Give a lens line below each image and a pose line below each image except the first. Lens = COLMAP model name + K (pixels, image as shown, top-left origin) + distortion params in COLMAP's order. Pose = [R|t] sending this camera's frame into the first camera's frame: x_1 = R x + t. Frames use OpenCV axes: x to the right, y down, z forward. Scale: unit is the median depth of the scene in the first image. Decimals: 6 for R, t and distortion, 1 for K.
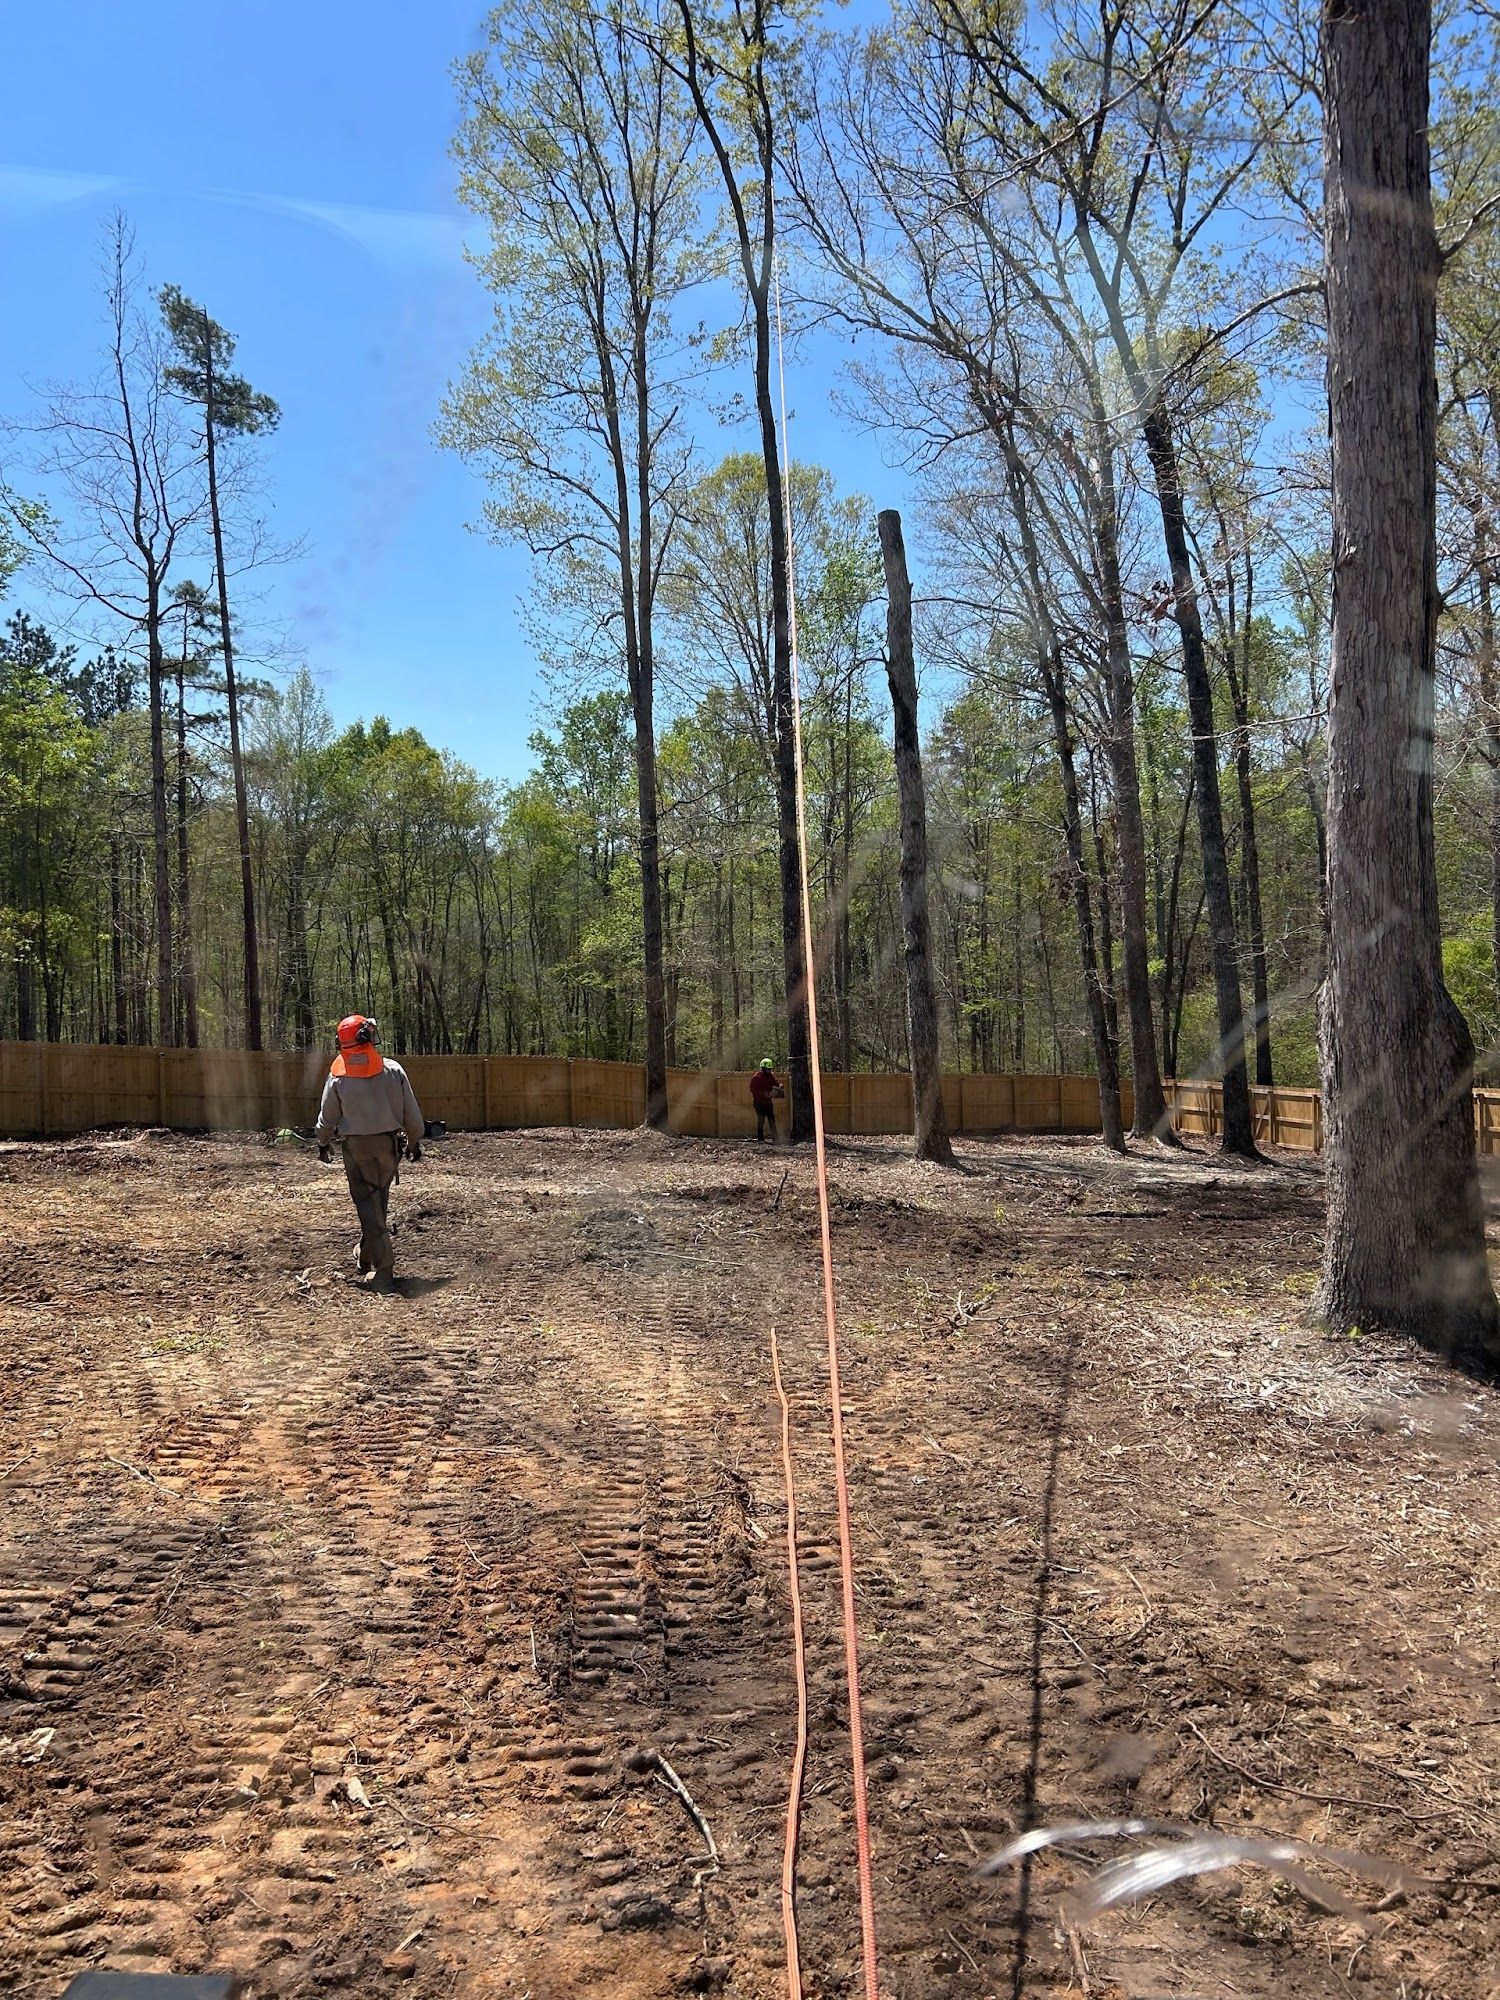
lens RADIAL K [[1731.8, 0, 750.0], [0, 1731.8, 1000.0], [0, 0, 1]] dist [0.010000, 0.005637]
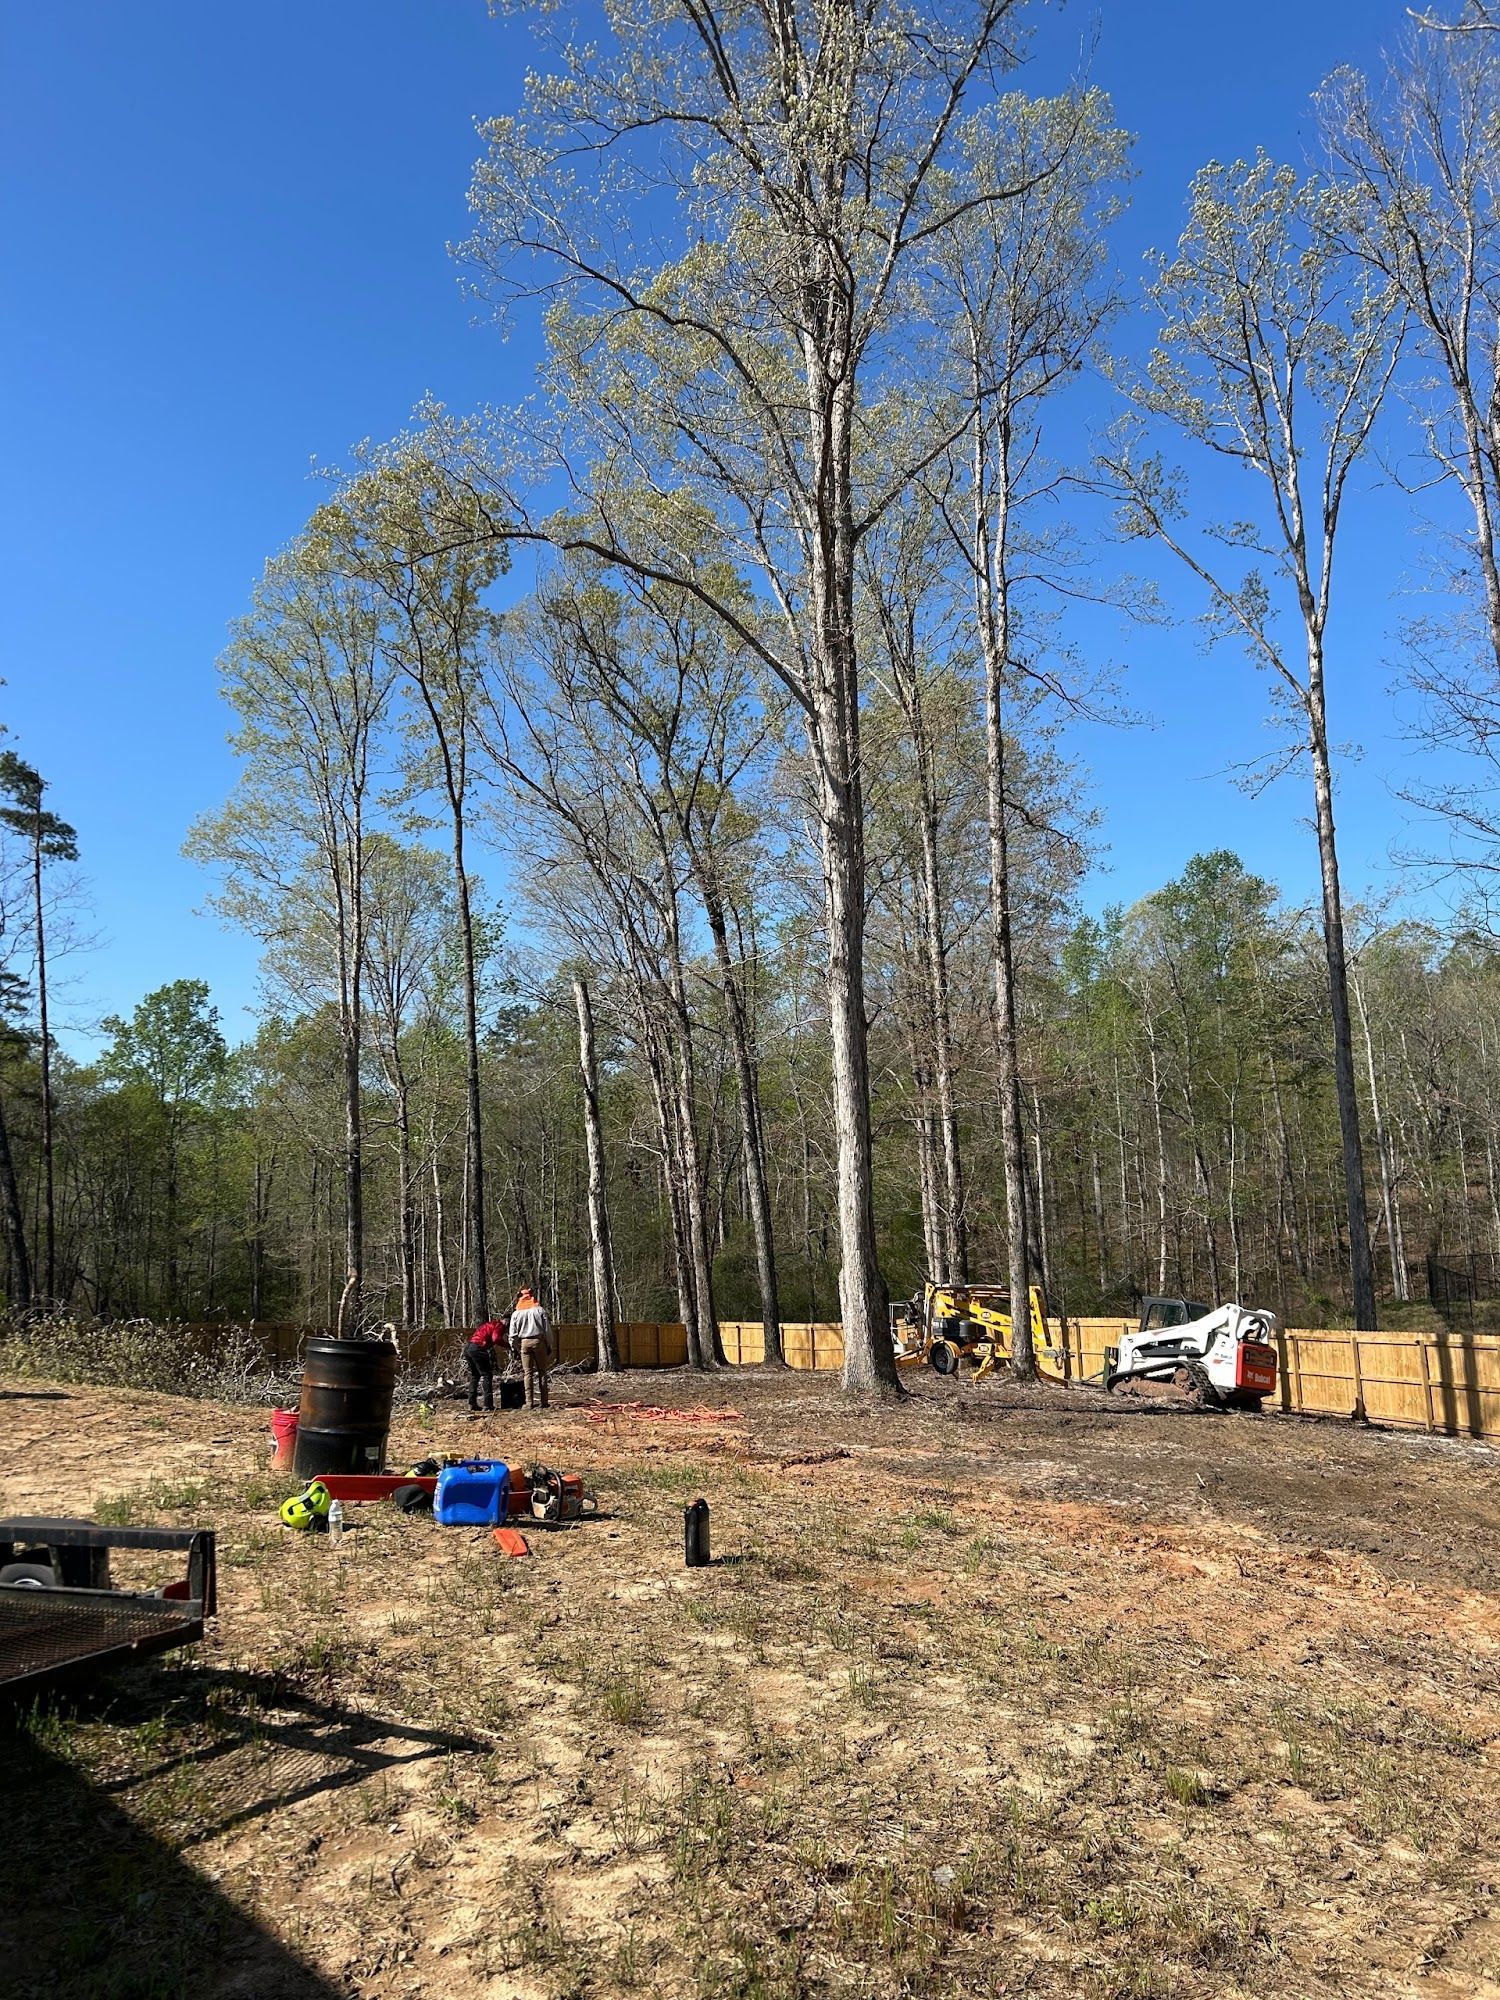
lens RADIAL K [[1802.9, 0, 750.0], [0, 1802.9, 1000.0], [0, 0, 1]] dist [0.496210, 0.001328]
pose [[0.958407, 0.041004, 0.282444, -0.178729], [-0.001873, 0.990508, -0.137442, -0.007496], [-0.285399, 0.131196, 0.949387, -0.534458]]
